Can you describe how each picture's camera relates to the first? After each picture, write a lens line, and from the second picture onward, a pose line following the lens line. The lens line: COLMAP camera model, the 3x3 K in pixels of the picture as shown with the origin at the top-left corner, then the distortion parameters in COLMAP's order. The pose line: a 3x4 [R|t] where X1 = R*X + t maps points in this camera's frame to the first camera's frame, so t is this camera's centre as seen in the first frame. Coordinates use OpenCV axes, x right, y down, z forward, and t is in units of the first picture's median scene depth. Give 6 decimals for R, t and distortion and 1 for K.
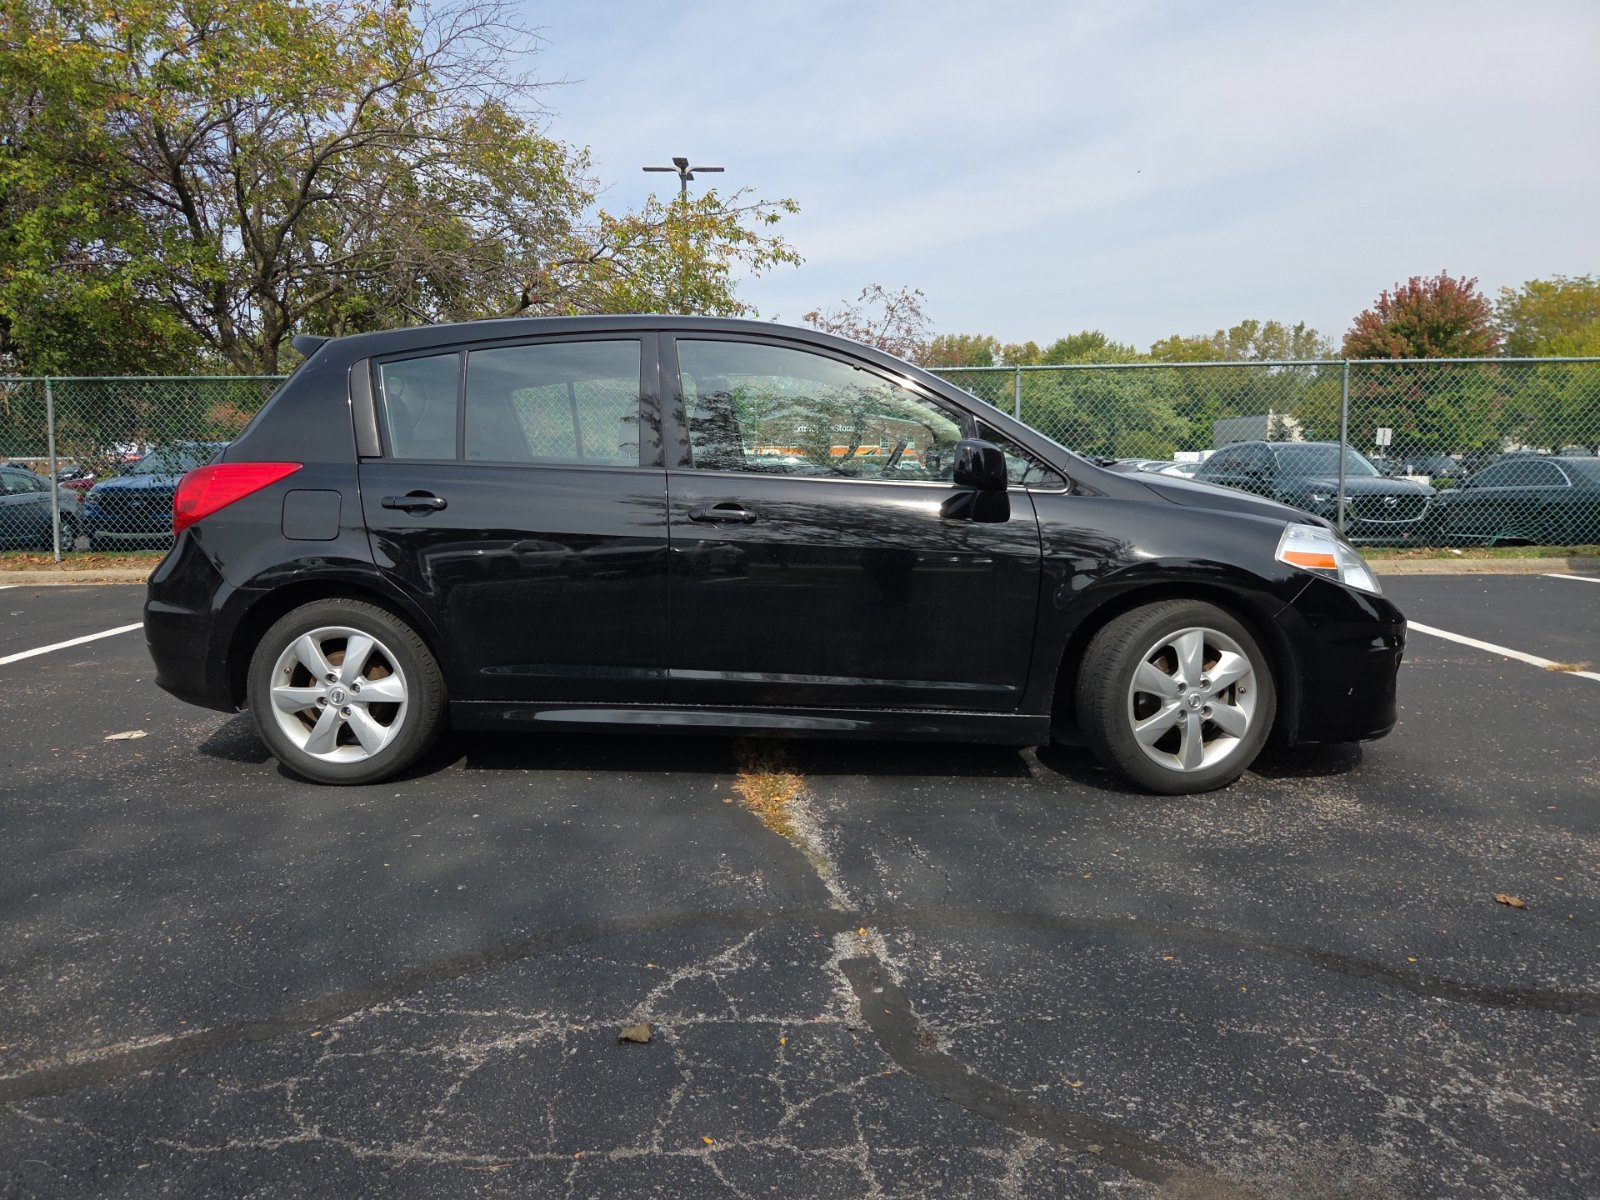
lens RADIAL K [[1068.7, 0, 804.2], [0, 1068.7, 565.9], [0, 0, 1]] dist [0.075513, -0.054321]
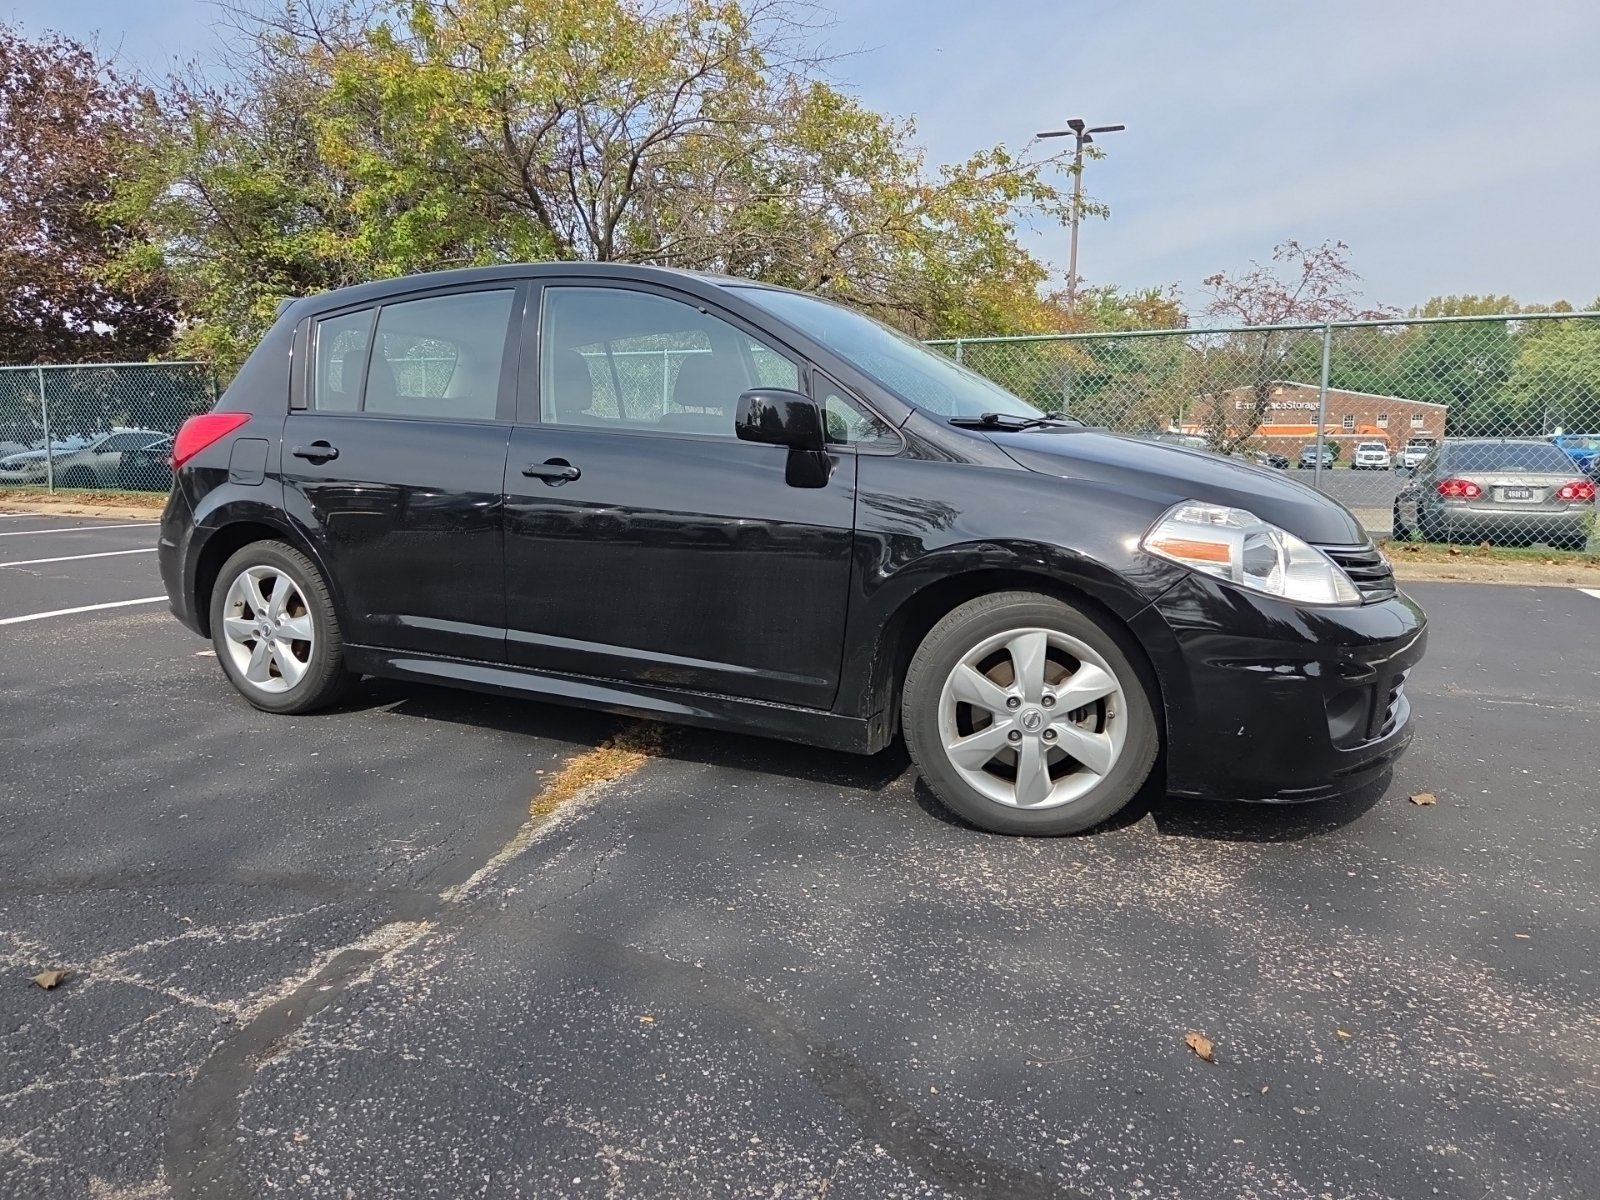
lens RADIAL K [[1068.7, 0, 804.2], [0, 1068.7, 565.9], [0, 0, 1]] dist [0.075513, -0.054321]
pose [[0.926451, 0.057800, -0.371952, 0.464537], [-0.050381, 0.998290, 0.029644, -0.002995], [0.373030, -0.008725, 0.927778, 0.195708]]
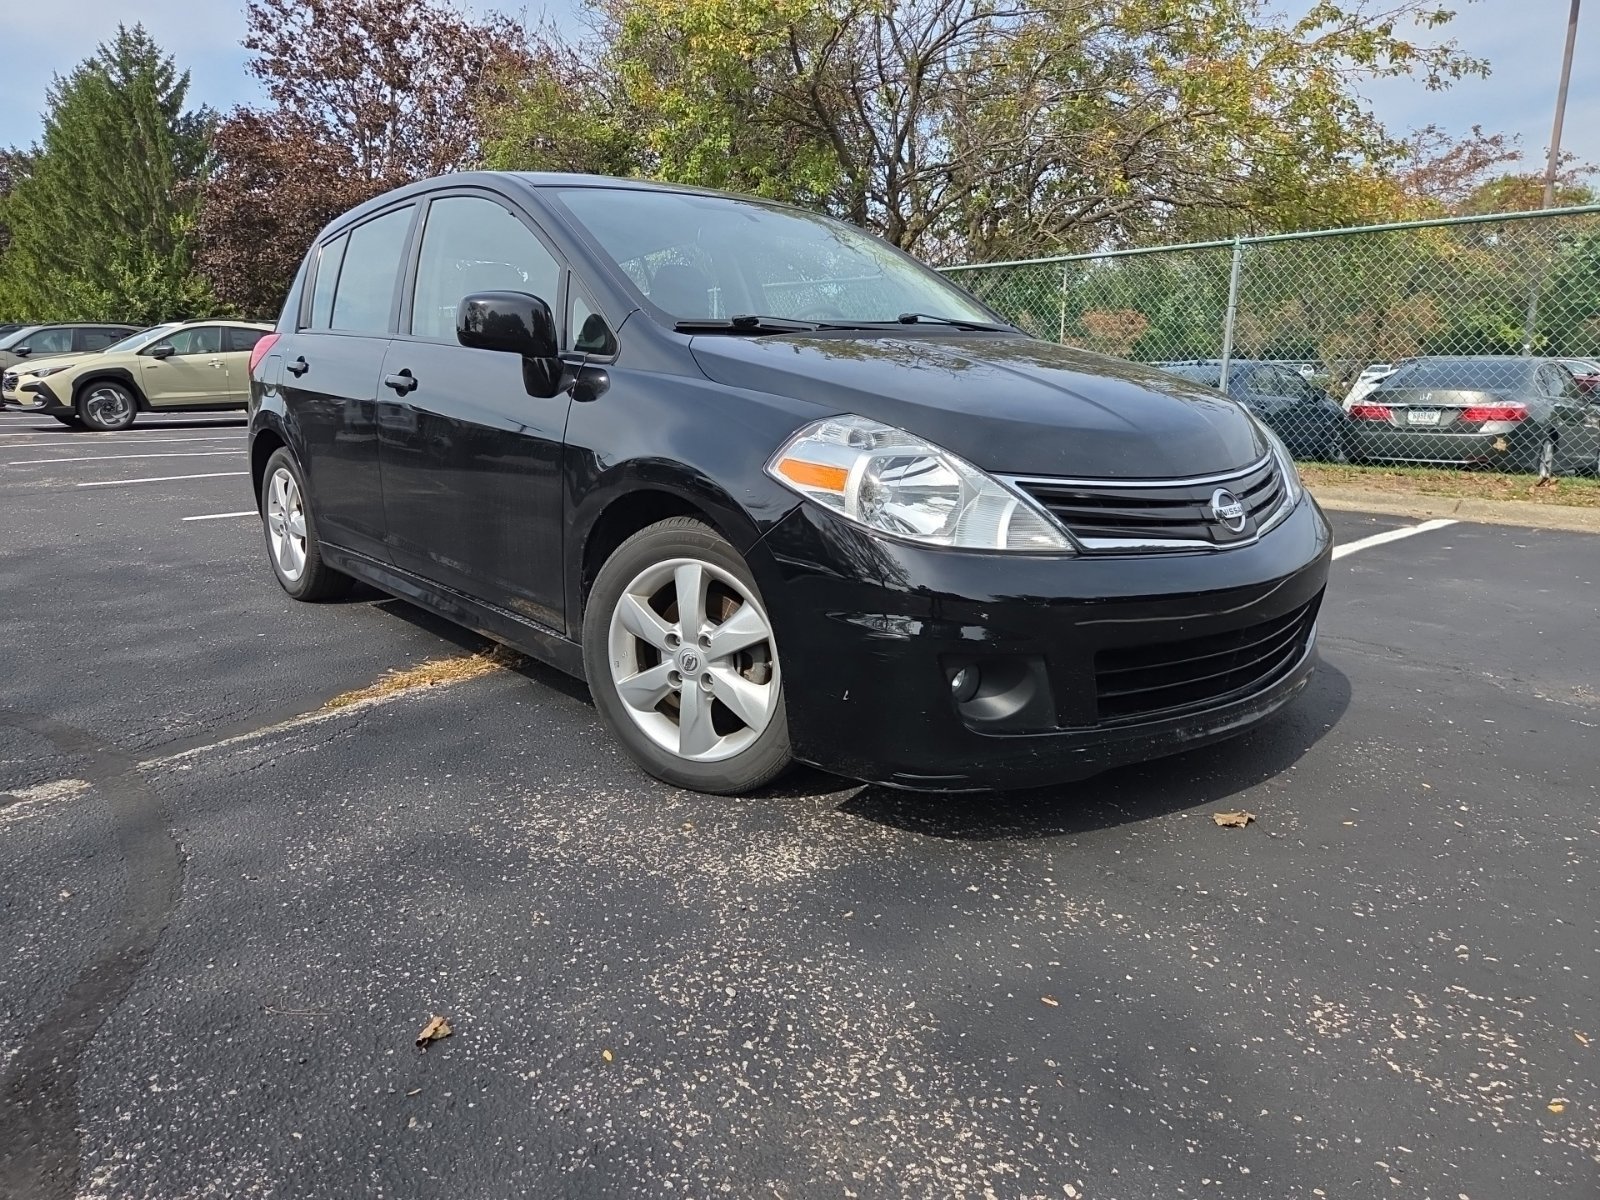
lens RADIAL K [[1068.7, 0, 804.2], [0, 1068.7, 565.9], [0, 0, 1]] dist [0.075513, -0.054321]
pose [[0.709568, 0.138509, -0.690890, 0.837792], [-0.077035, 0.989862, 0.119329, -0.025135], [0.700414, -0.031449, 0.713044, 0.522556]]
